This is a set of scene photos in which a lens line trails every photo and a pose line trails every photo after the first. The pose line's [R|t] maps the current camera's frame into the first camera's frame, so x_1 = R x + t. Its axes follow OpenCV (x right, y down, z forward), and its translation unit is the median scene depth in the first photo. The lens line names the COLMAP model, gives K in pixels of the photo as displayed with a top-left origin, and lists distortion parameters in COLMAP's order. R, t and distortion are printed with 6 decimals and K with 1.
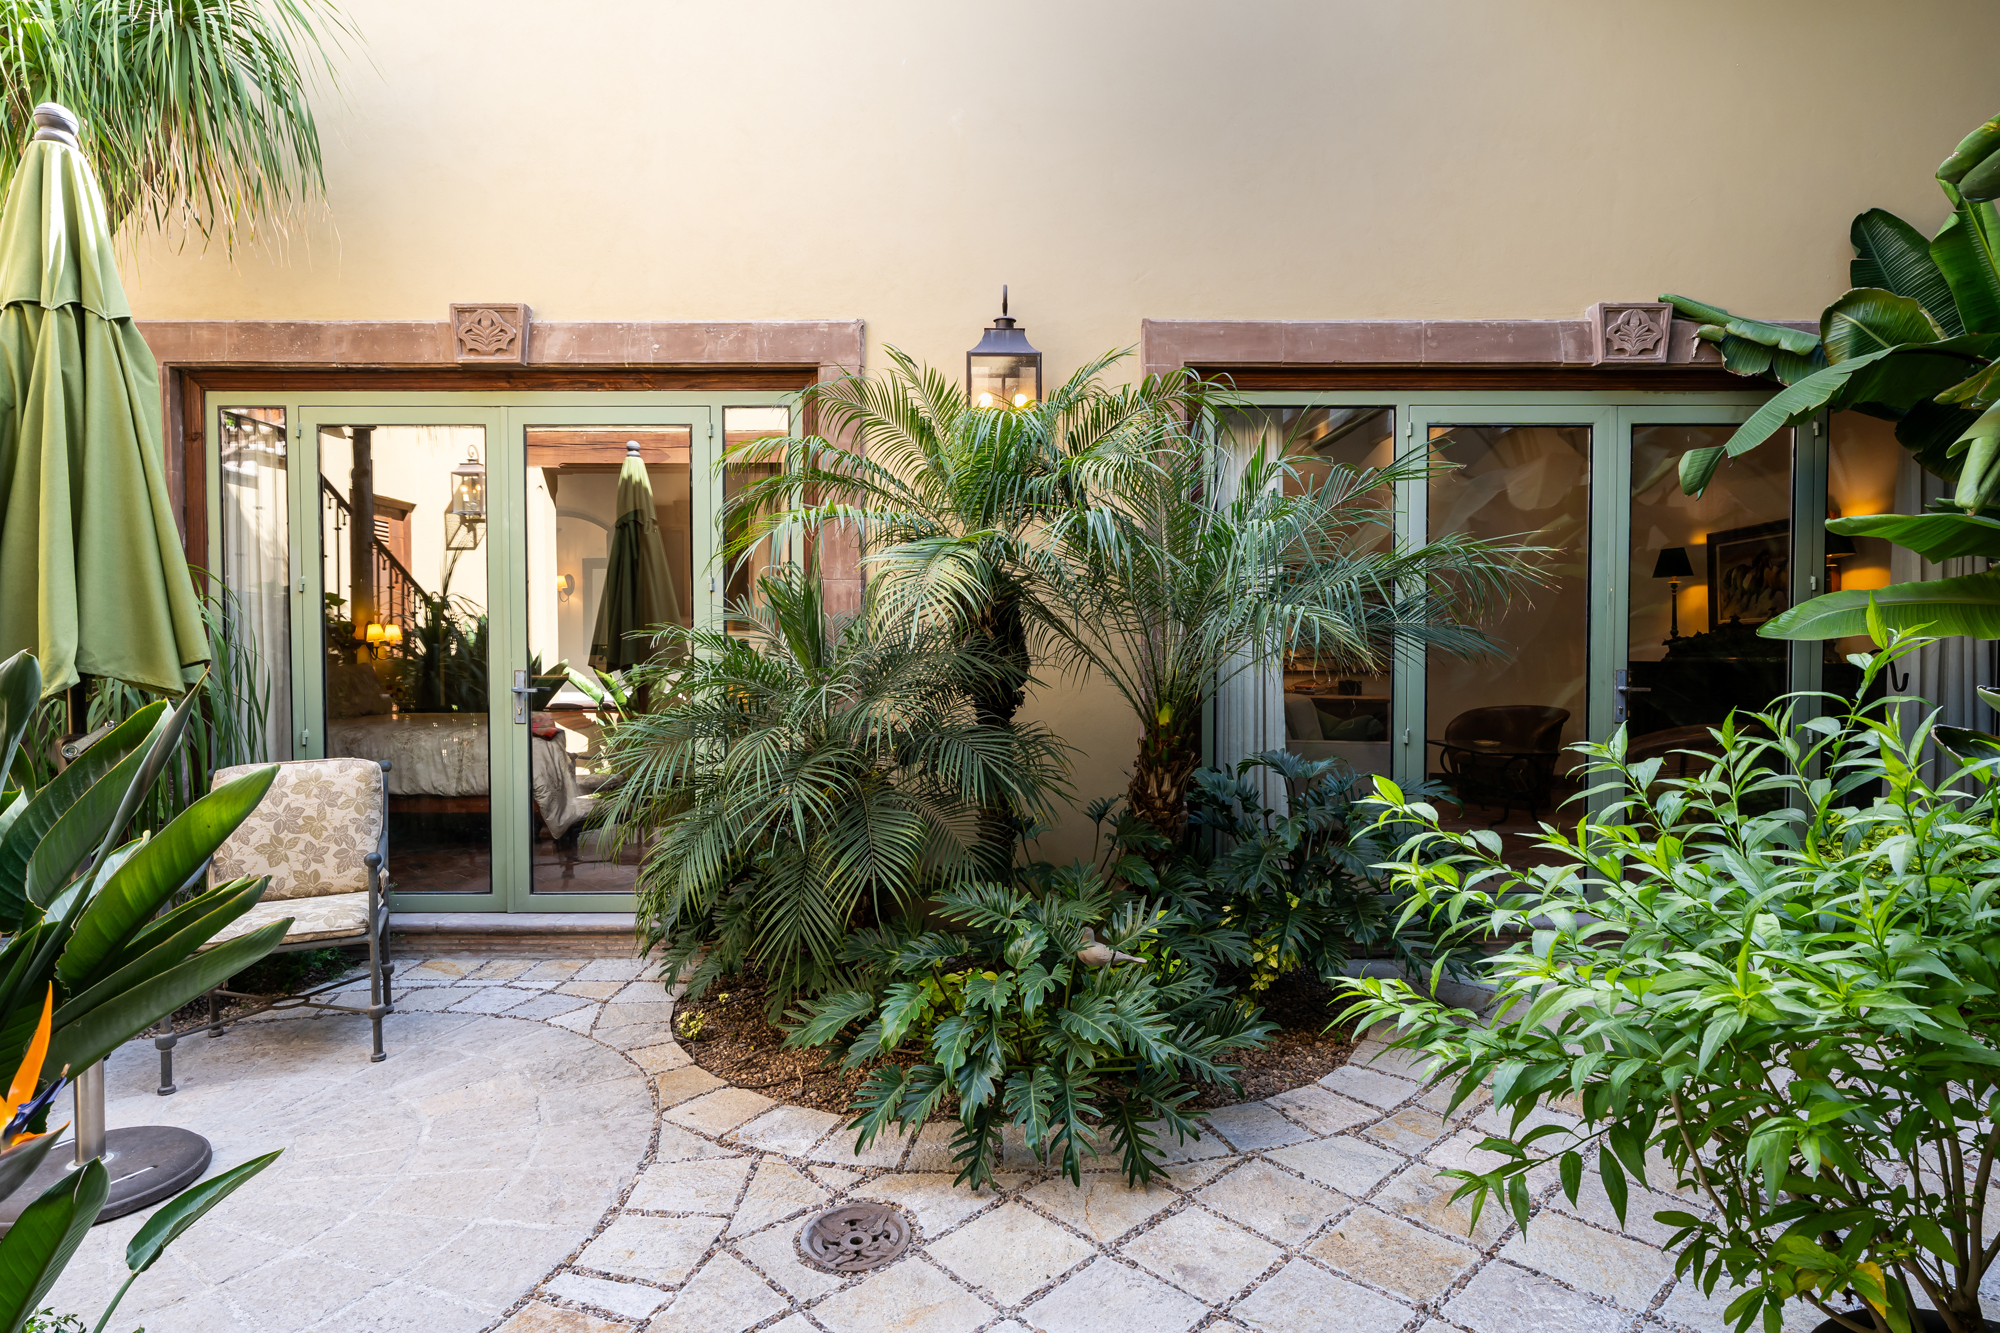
lens RADIAL K [[1050.4, 0, 992.7], [0, 1050.4, 670.0], [0, 0, 1]] dist [-0.005249, -0.004356]
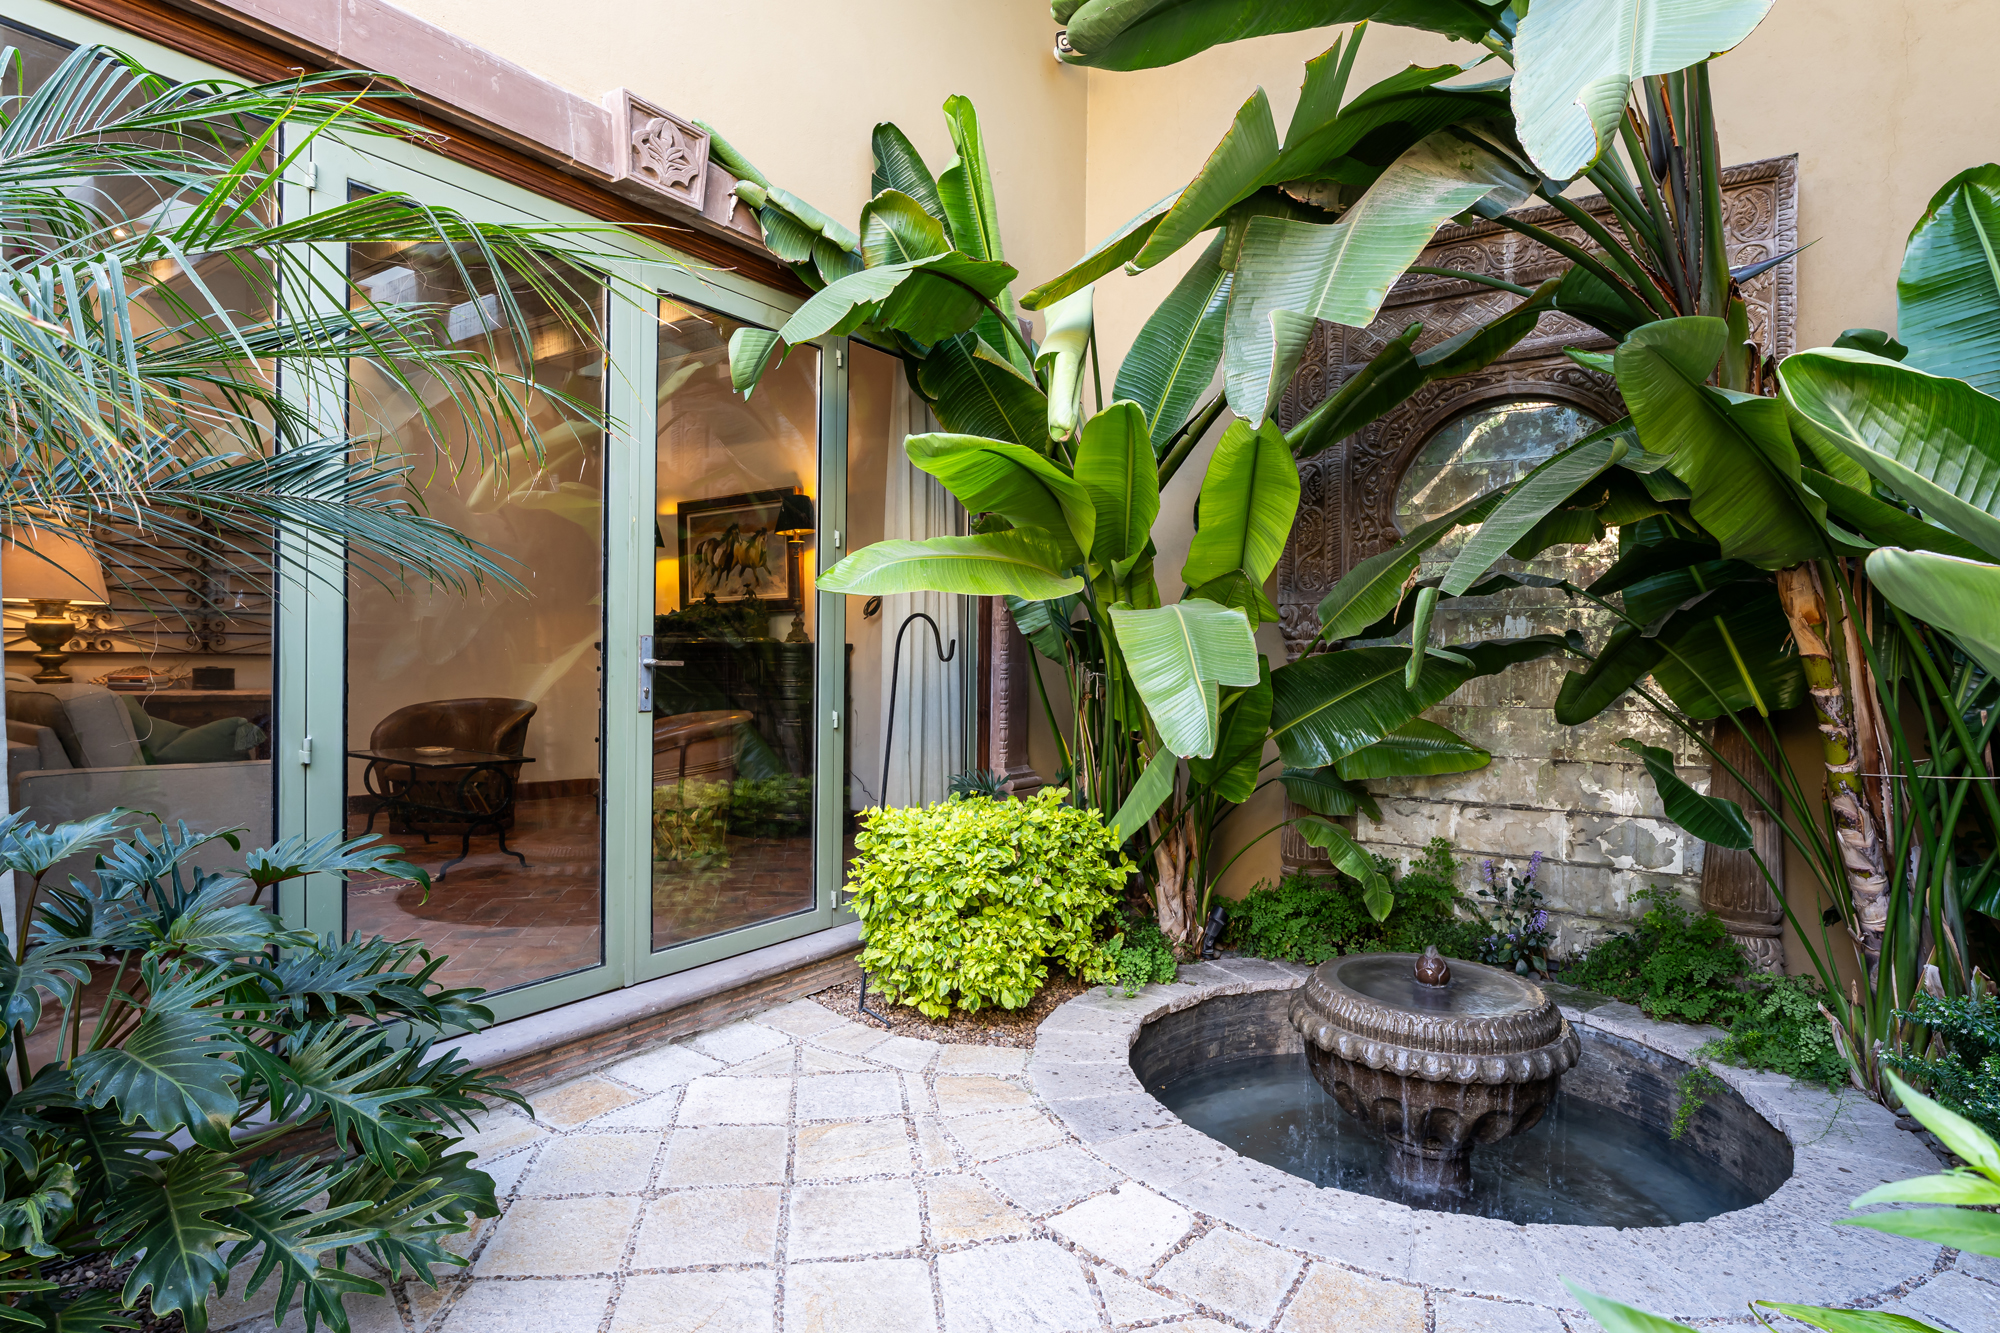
lens RADIAL K [[1050.4, 0, 983.5], [0, 1050.4, 666.6], [0, 0, 1]] dist [-0.005249, -0.004356]
pose [[0.585485, -0.000678, 0.810683, 0.167786], [0.004776, 0.999985, -0.002613, 0.024072], [-0.810669, 0.005402, 0.585480, 0.417293]]
